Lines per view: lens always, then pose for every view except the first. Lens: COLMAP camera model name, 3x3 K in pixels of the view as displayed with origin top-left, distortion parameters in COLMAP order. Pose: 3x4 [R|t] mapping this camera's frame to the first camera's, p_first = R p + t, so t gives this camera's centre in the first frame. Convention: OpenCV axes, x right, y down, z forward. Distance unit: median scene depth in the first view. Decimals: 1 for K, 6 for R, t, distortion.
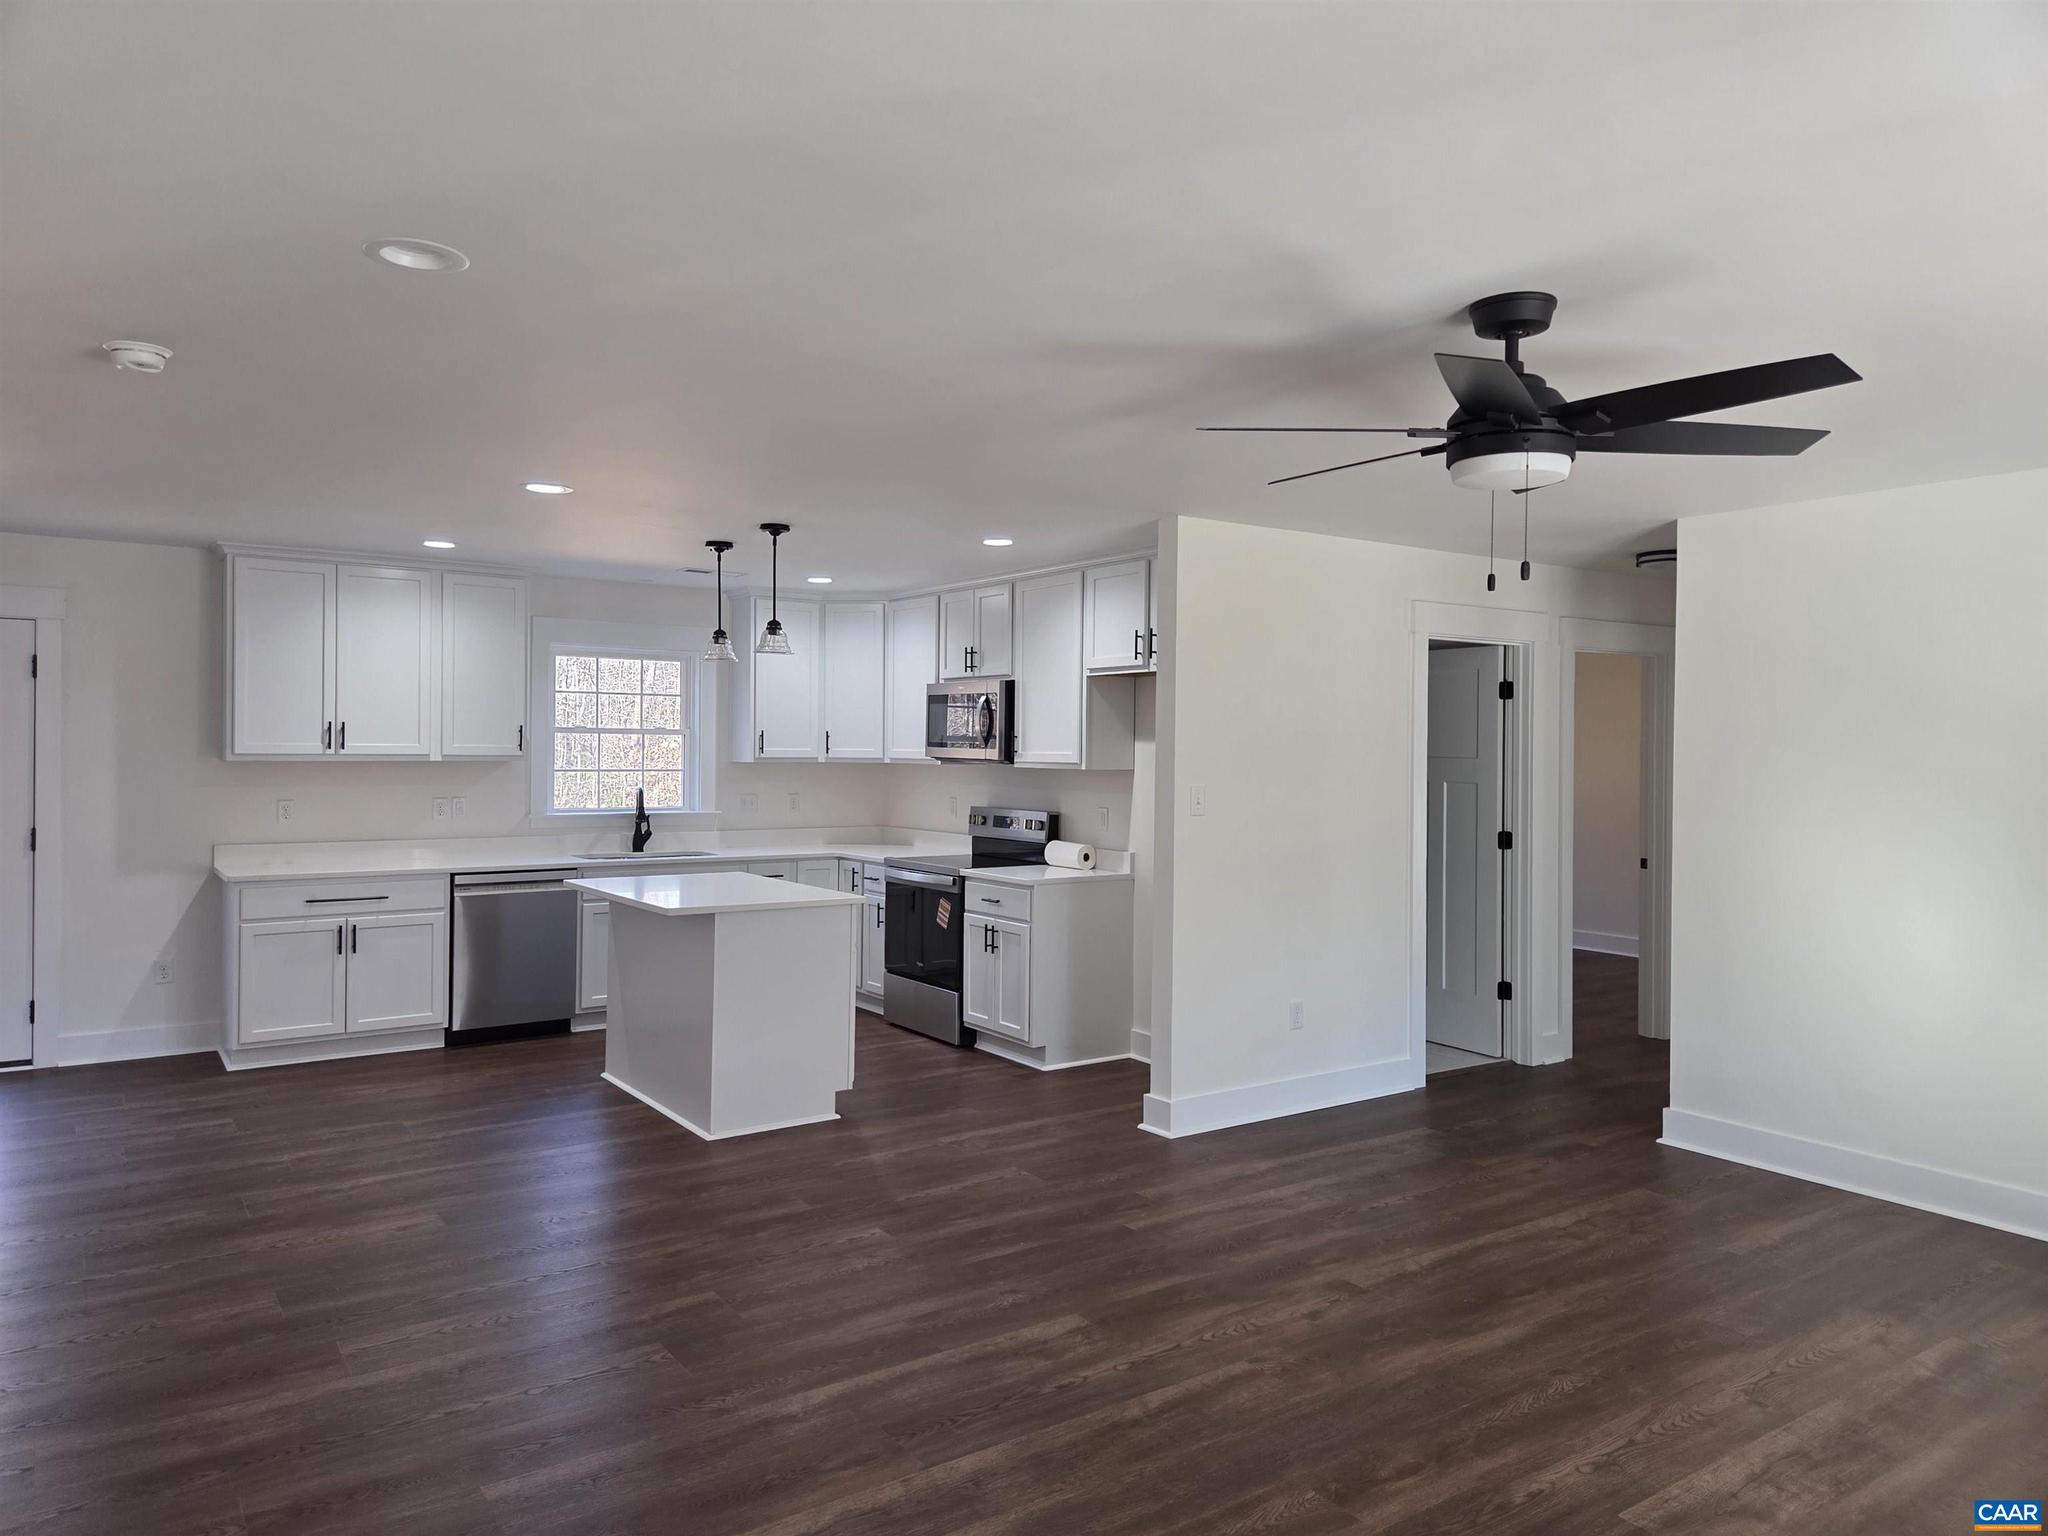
lens RADIAL K [[1366.4, 0, 1029.4], [0, 1366.4, 760.6], [0, 0, 1]] dist [0.082674, -0.076631]
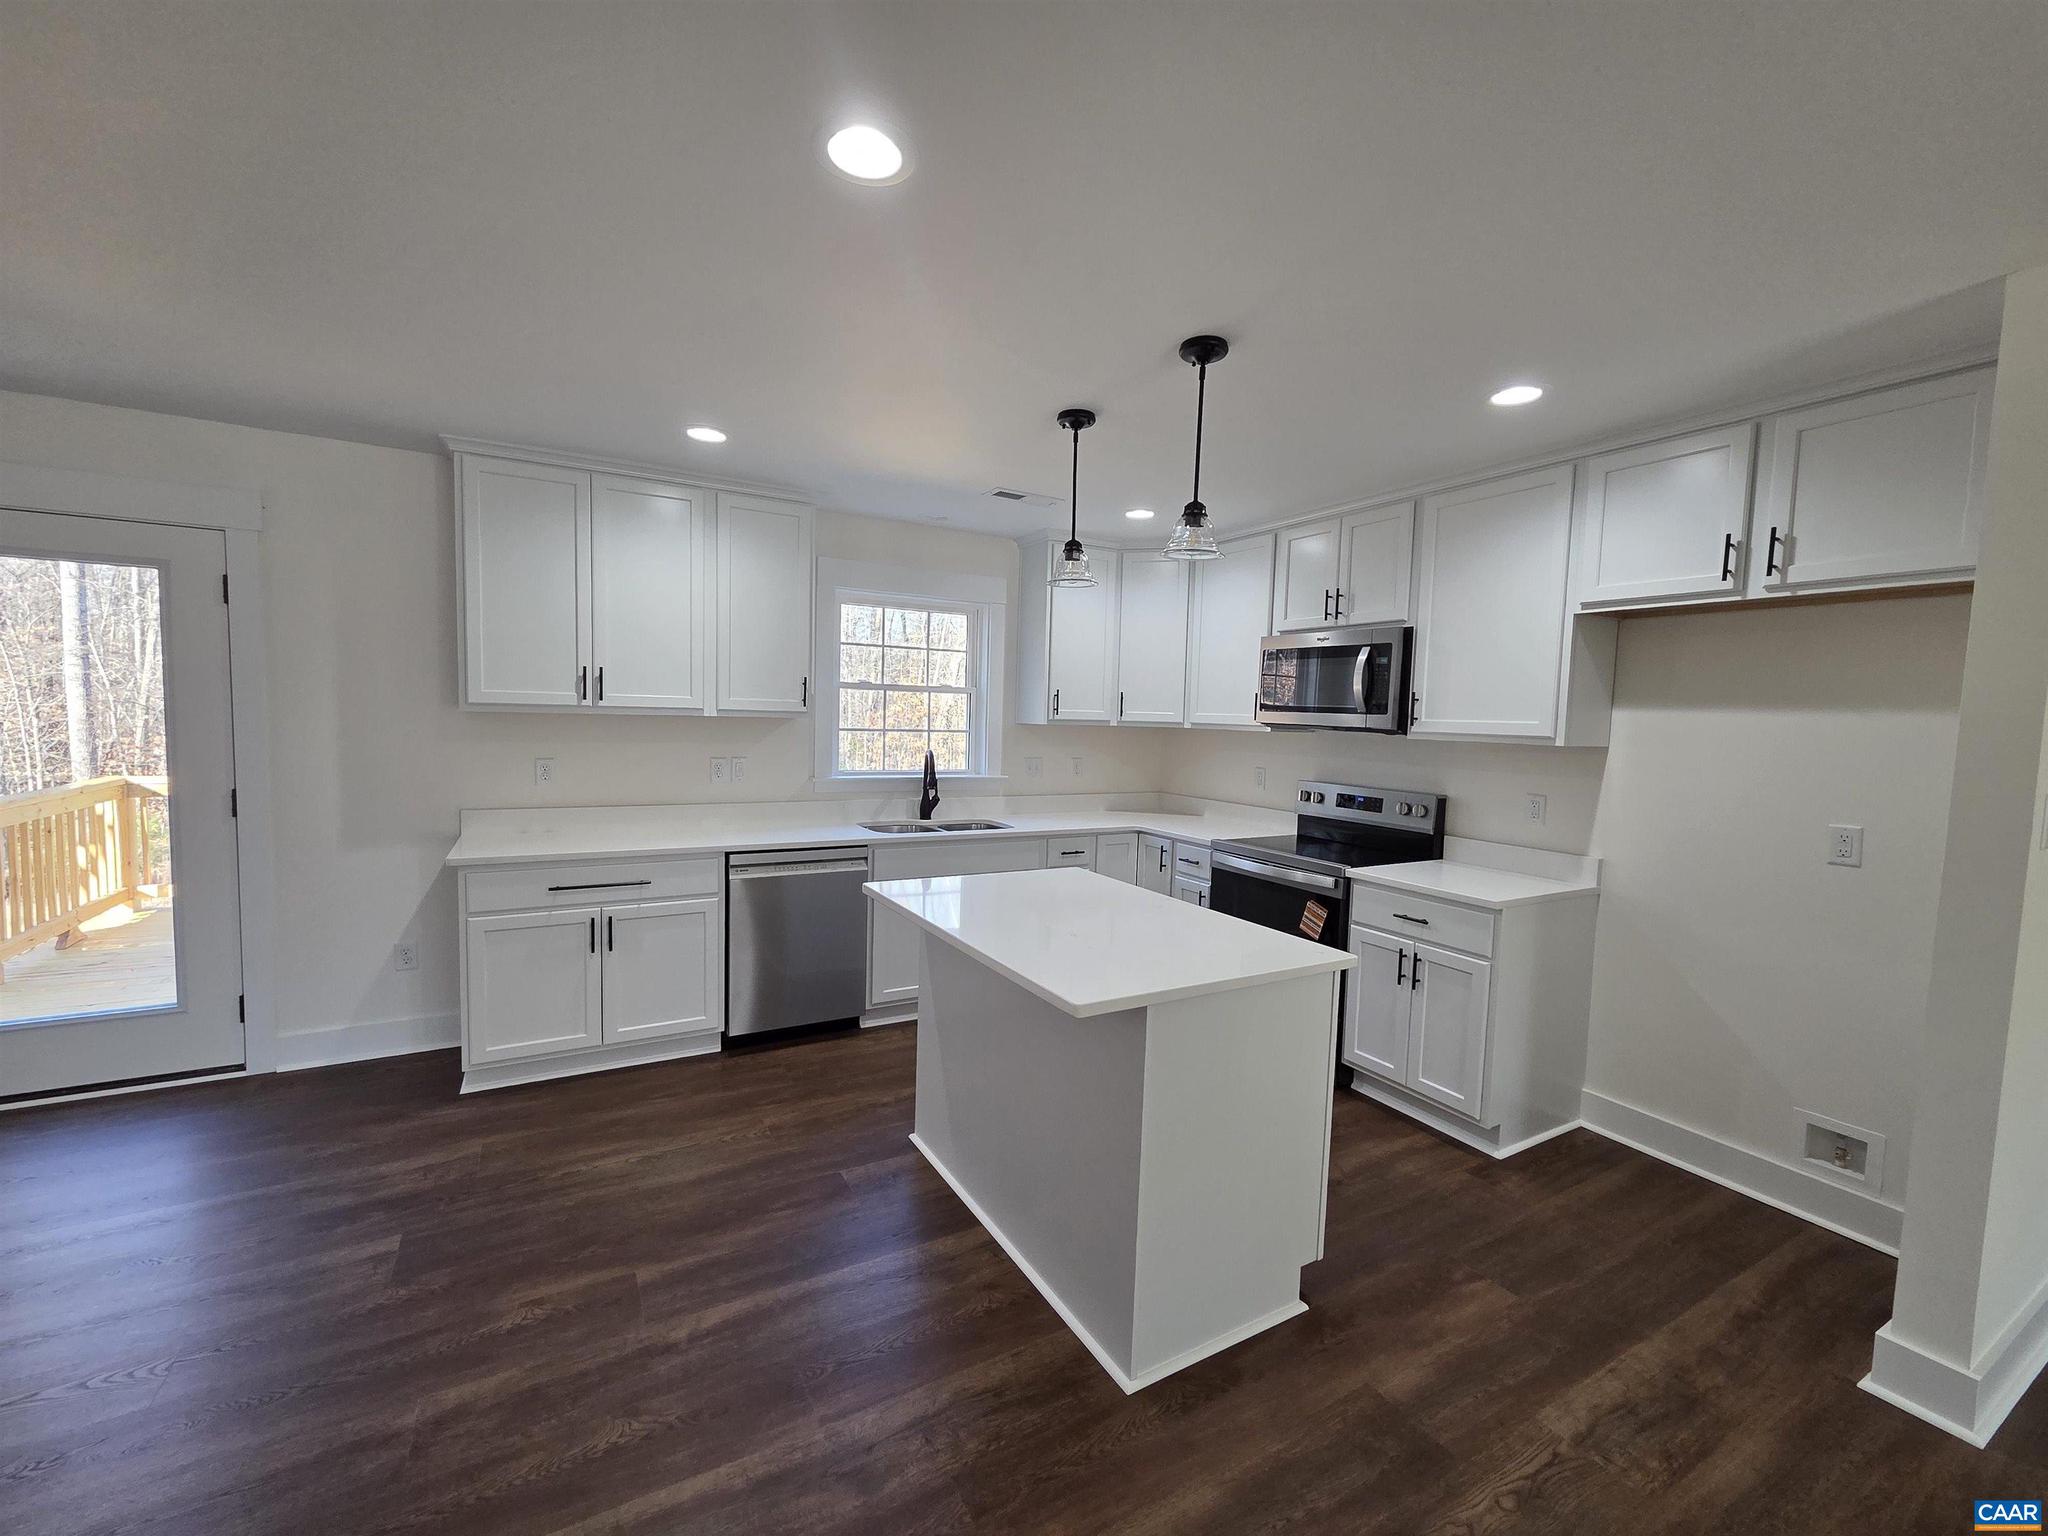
lens RADIAL K [[841.9, 0, 1024.0], [0, 841.9, 768.0], [0, 0, 1]] dist [0.001571, 0.000078]
pose [[0.995586, 0.025101, -0.090440, -0.188483], [-0.020165, 0.998278, 0.055093, -0.000646], [0.091667, -0.053026, 0.994377, 0.499215]]
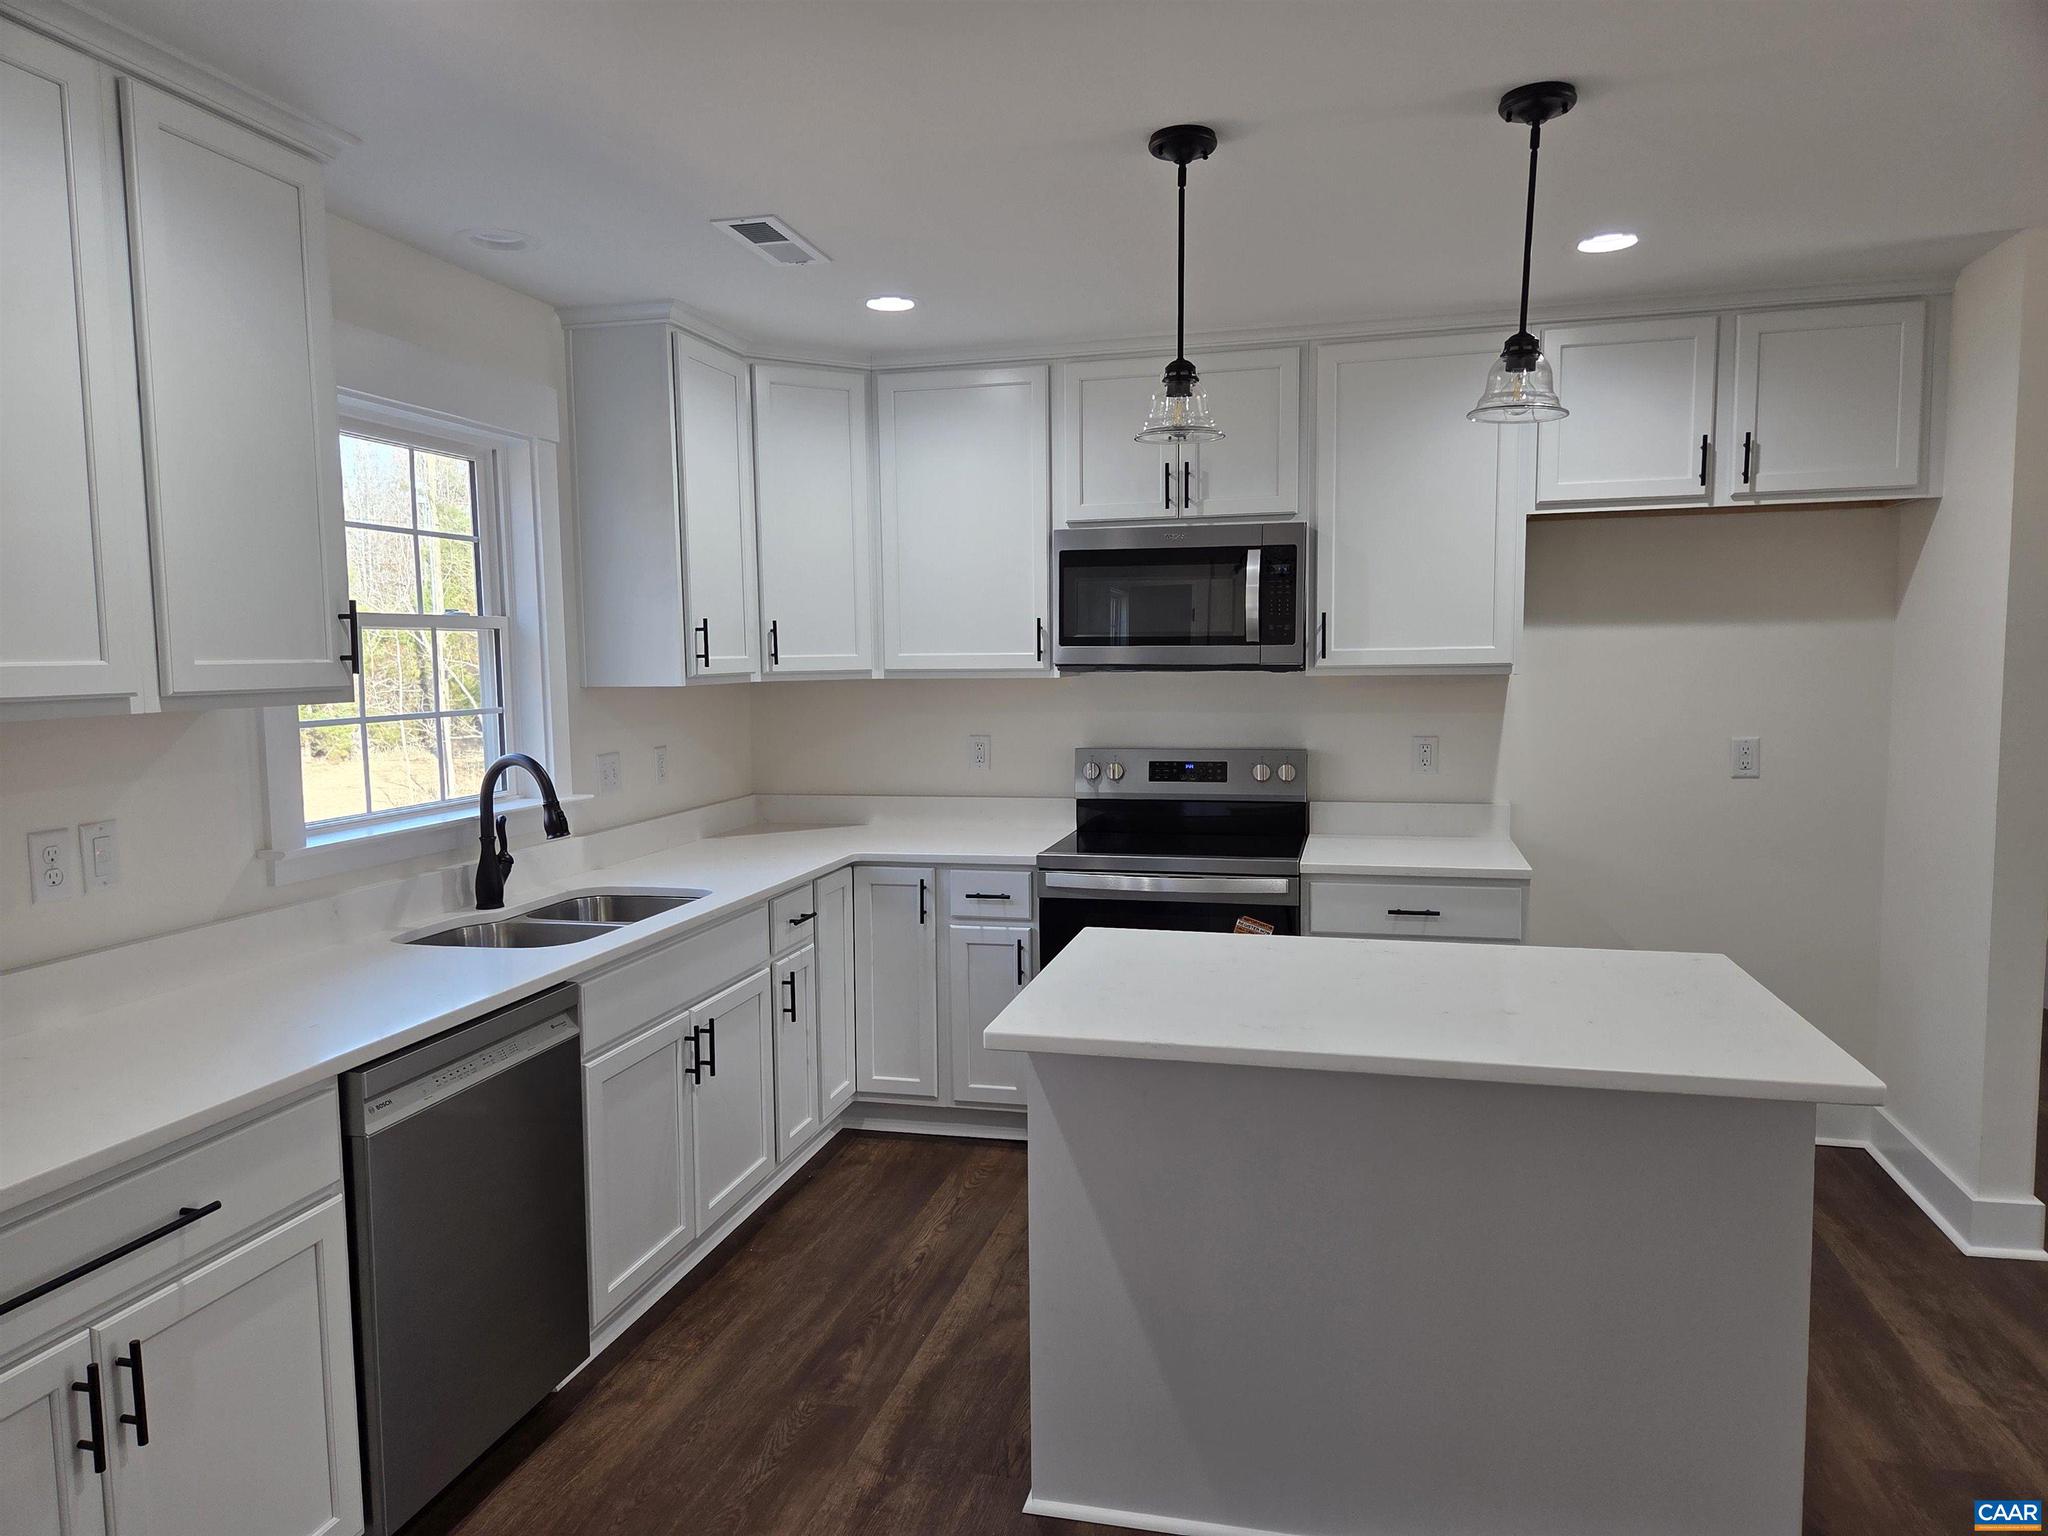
lens RADIAL K [[1366.4, 0, 1029.4], [0, 1366.4, 760.6], [0, 0, 1]] dist [0.082674, -0.076631]
pose [[0.751256, -0.071373, 0.656140, -0.488346], [0.026916, 0.996622, 0.077591, -0.007793], [-0.659461, -0.040630, 0.750640, 0.643873]]
